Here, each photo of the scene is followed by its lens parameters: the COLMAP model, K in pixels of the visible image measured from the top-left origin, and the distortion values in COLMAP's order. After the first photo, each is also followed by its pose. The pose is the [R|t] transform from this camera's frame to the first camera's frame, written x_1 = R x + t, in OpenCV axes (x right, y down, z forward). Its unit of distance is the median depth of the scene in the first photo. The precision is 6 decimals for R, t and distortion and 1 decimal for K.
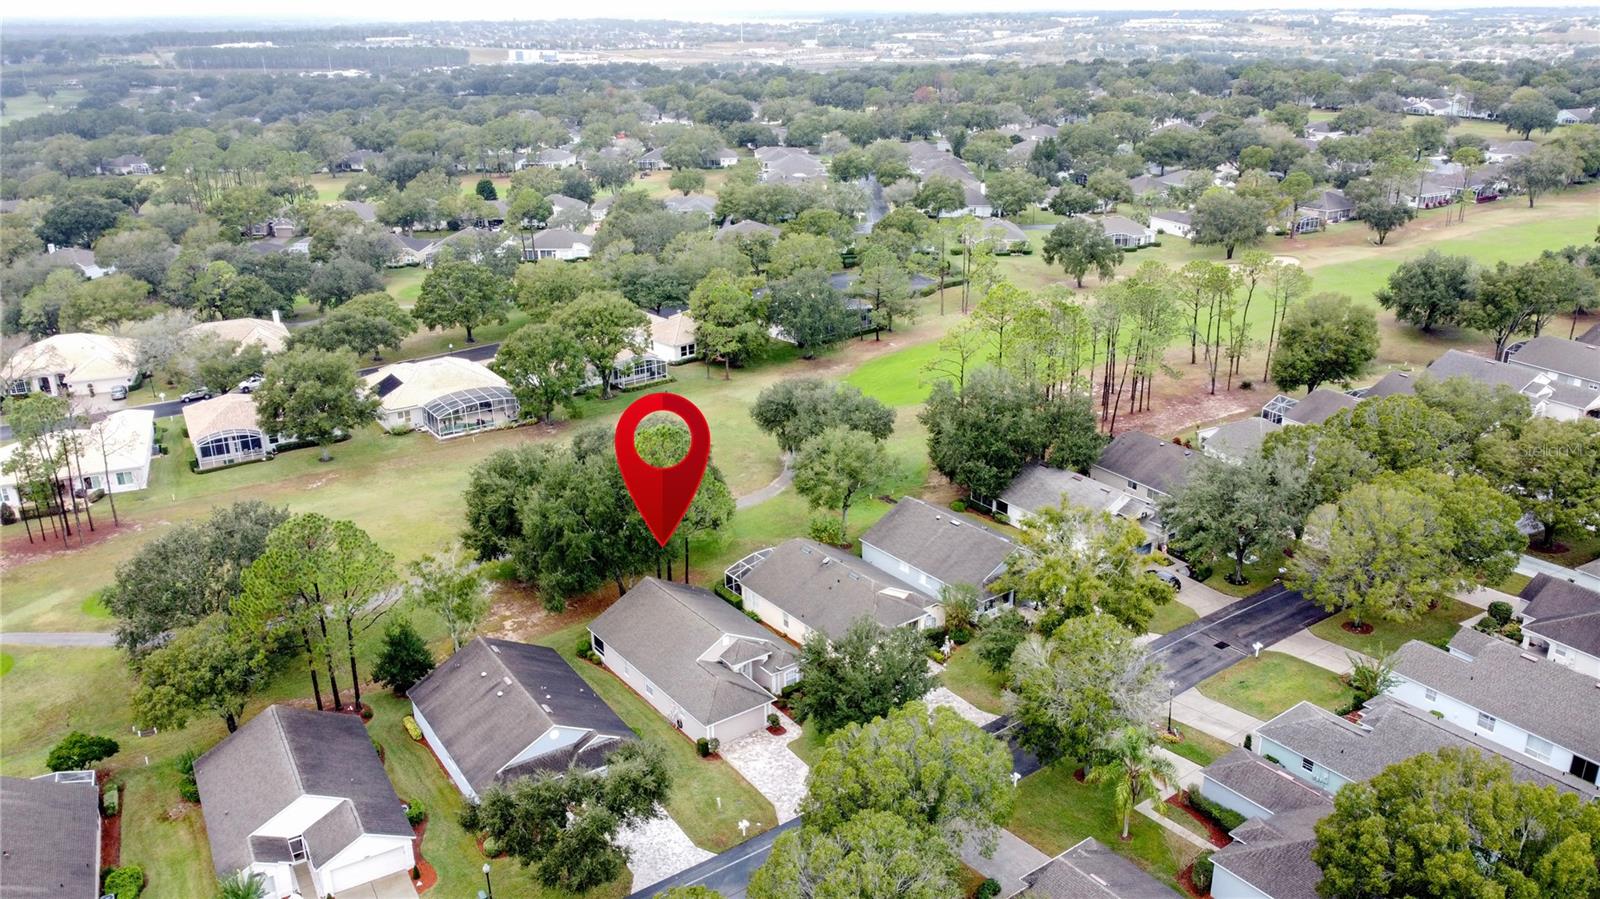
lens RADIAL K [[1208.5, 0, 801.7], [0, 1208.5, 451.9], [0, 0, 1]] dist [0.002779, -0.010027]
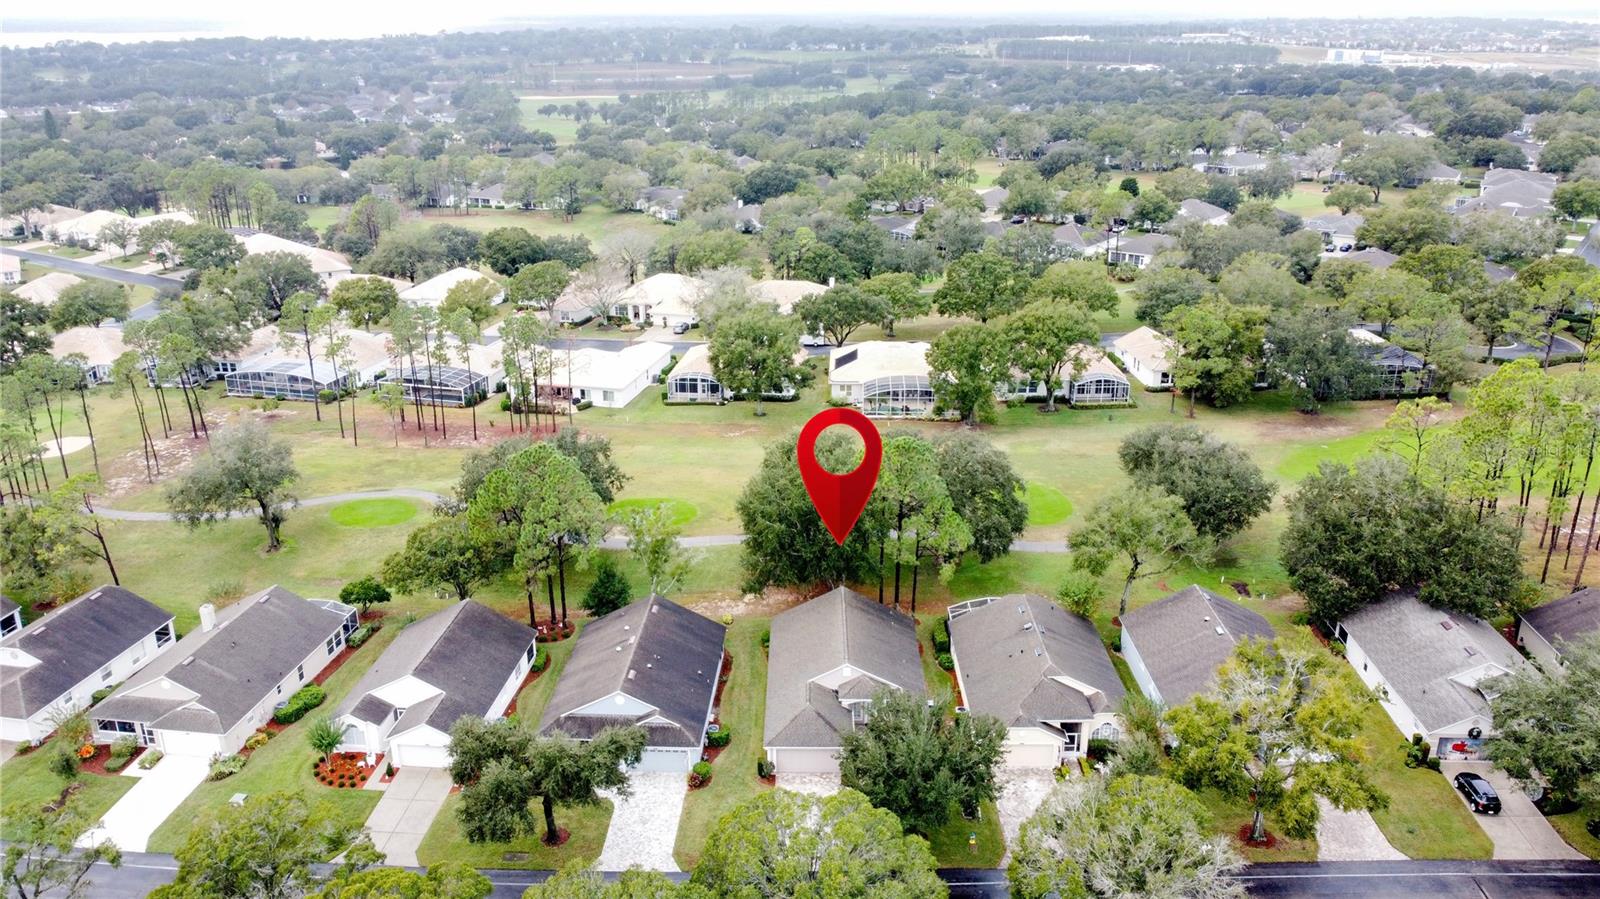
lens RADIAL K [[1208.5, 0, 798.5], [0, 1208.5, 454.1], [0, 0, 1]] dist [0.002779, -0.010027]
pose [[0.799490, 0.211339, -0.562274, 0.274834], [-0.209022, 0.975443, 0.069430, -0.044891], [0.563139, 0.062019, 0.824031, 0.136994]]
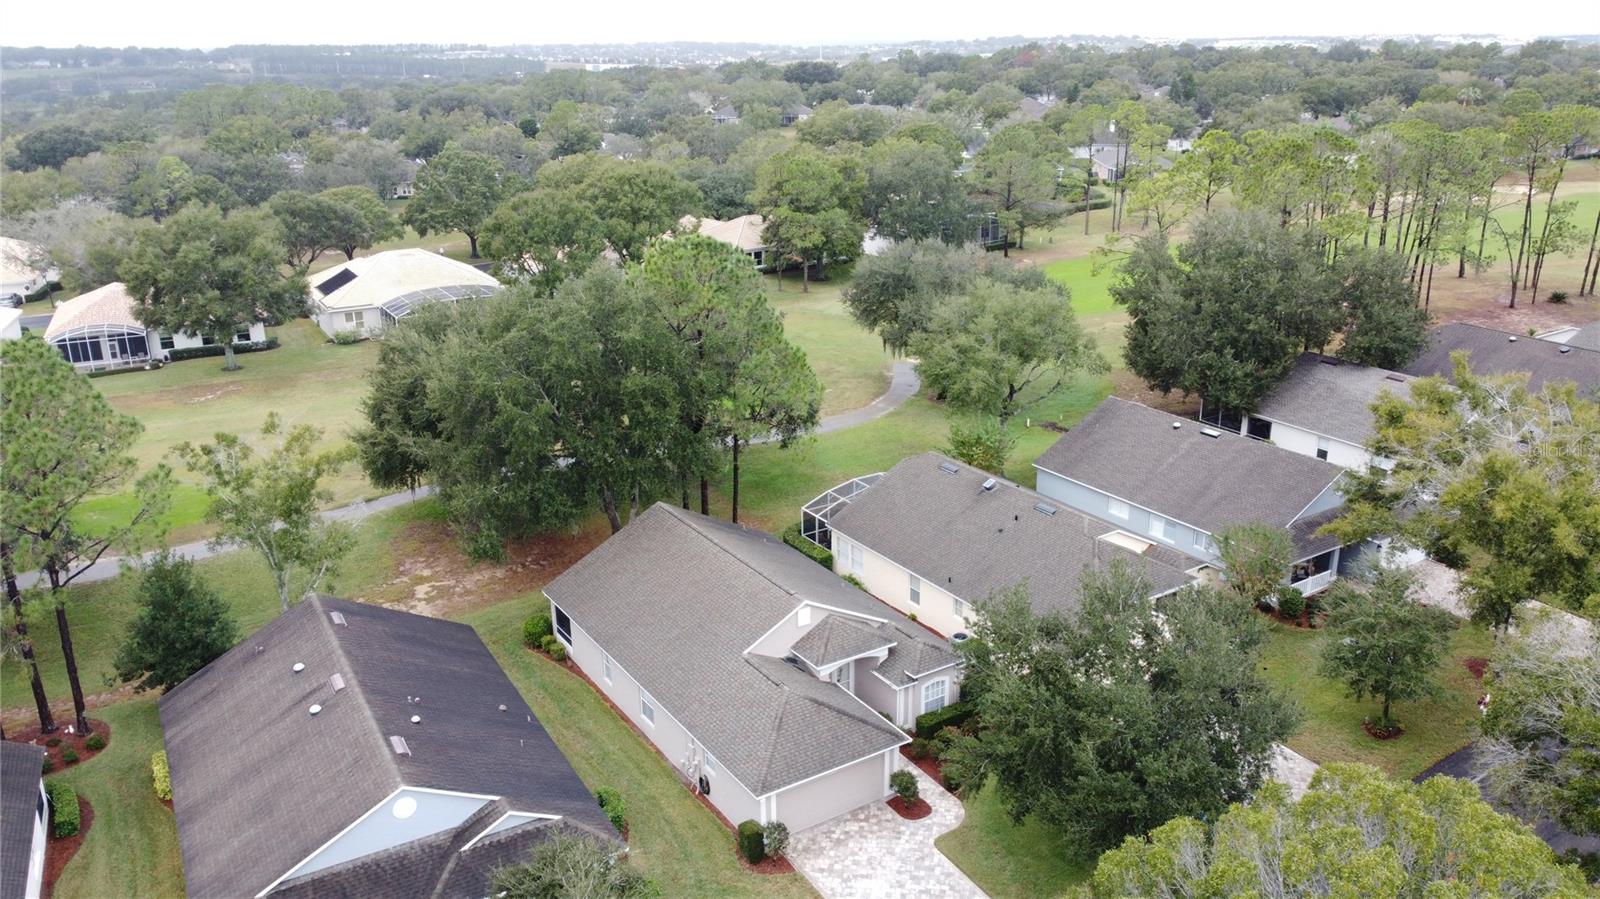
lens RADIAL K [[1208.5, 0, 799.5], [0, 1208.5, 448.2], [0, 0, 1]] dist [0.002779, -0.010027]
pose [[0.998043, 0.018793, -0.059643, -0.025424], [-0.020445, 0.999420, -0.027217, 0.070265], [0.059097, 0.028383, 0.997849, 0.351693]]
